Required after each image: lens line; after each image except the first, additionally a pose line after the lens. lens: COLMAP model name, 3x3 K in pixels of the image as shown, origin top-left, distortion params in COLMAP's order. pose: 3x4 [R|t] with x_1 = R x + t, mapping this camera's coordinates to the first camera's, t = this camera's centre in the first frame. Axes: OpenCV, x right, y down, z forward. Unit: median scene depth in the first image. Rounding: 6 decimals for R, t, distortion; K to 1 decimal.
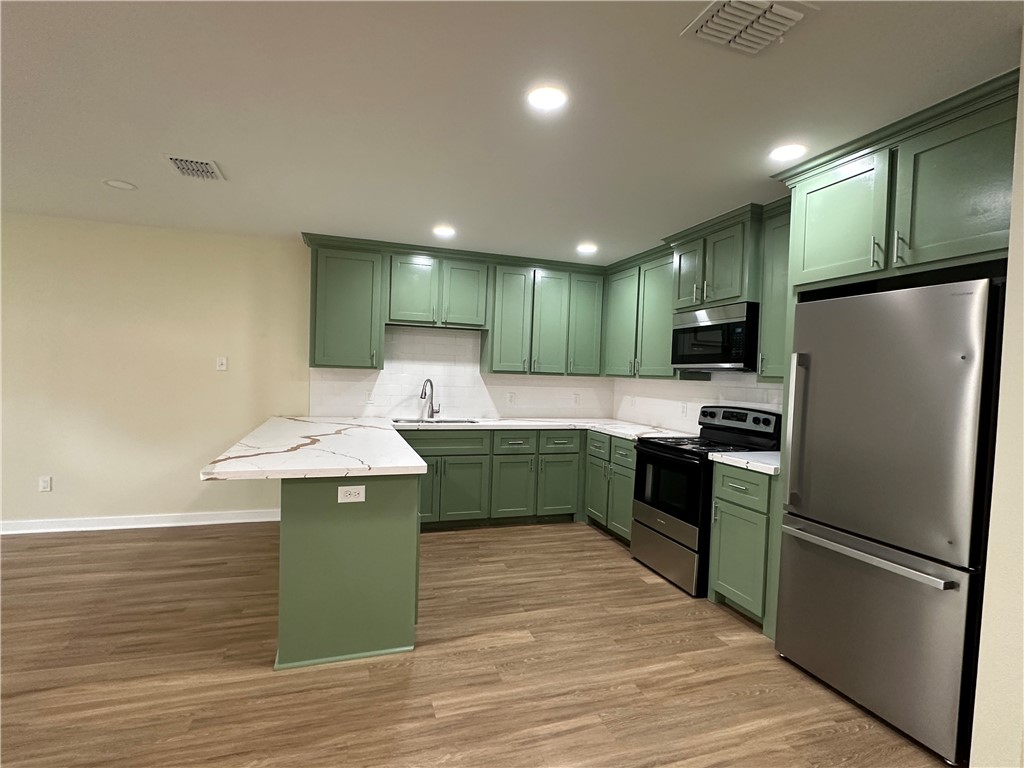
lens RADIAL K [[515.4, 0, 516.2], [0, 515.4, 390.1], [0, 0, 1]] dist [-0.000870, -0.000650]
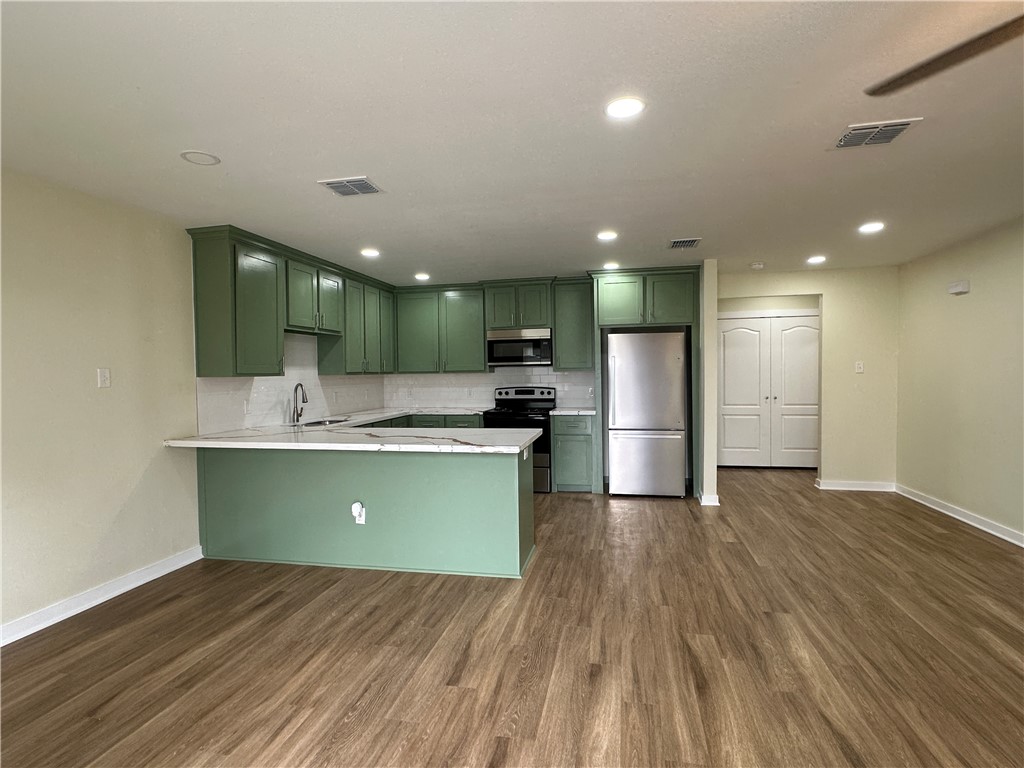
lens RADIAL K [[515.4, 0, 512.9], [0, 515.4, 388.1], [0, 0, 1]] dist [-0.000870, -0.000650]
pose [[0.511274, -0.068653, 0.856671, -1.340852], [0.060129, 0.997219, 0.044031, -0.051225], [-0.857312, 0.028999, 0.513980, 0.192411]]
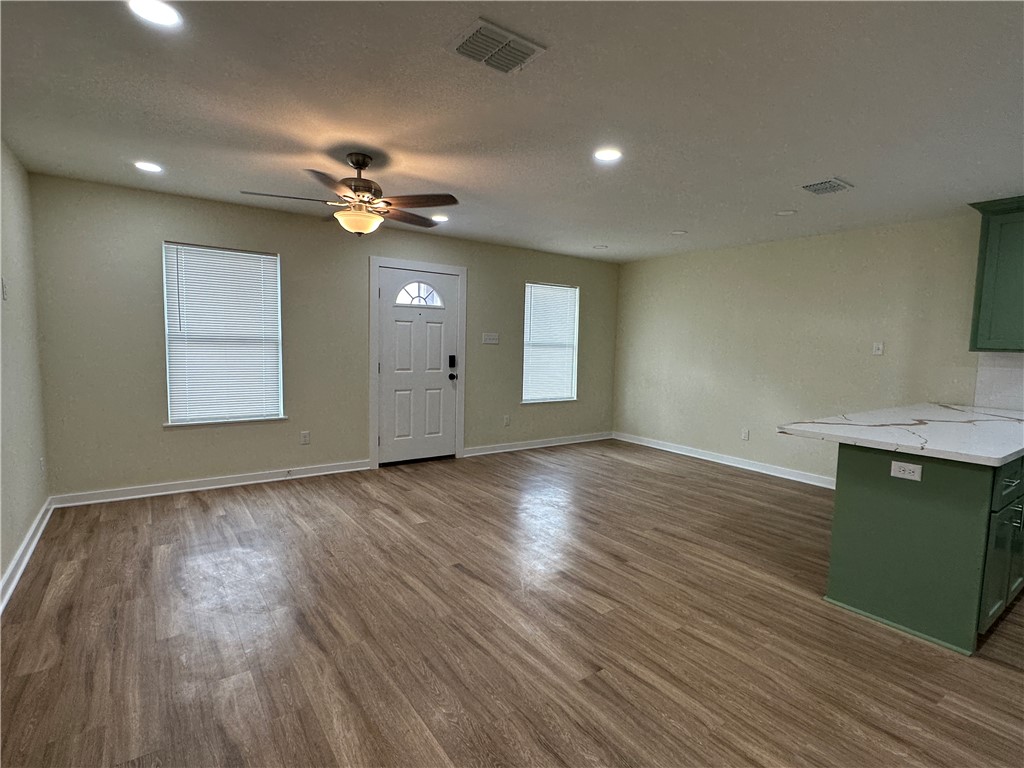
lens RADIAL K [[515.4, 0, 517.4], [0, 515.4, 387.7], [0, 0, 1]] dist [-0.000870, -0.000650]
pose [[0.296056, 0.057262, -0.953452, 0.348361], [-0.042349, 0.998007, 0.046789, 0.016683], [0.954231, 0.026525, 0.297891, -0.044941]]
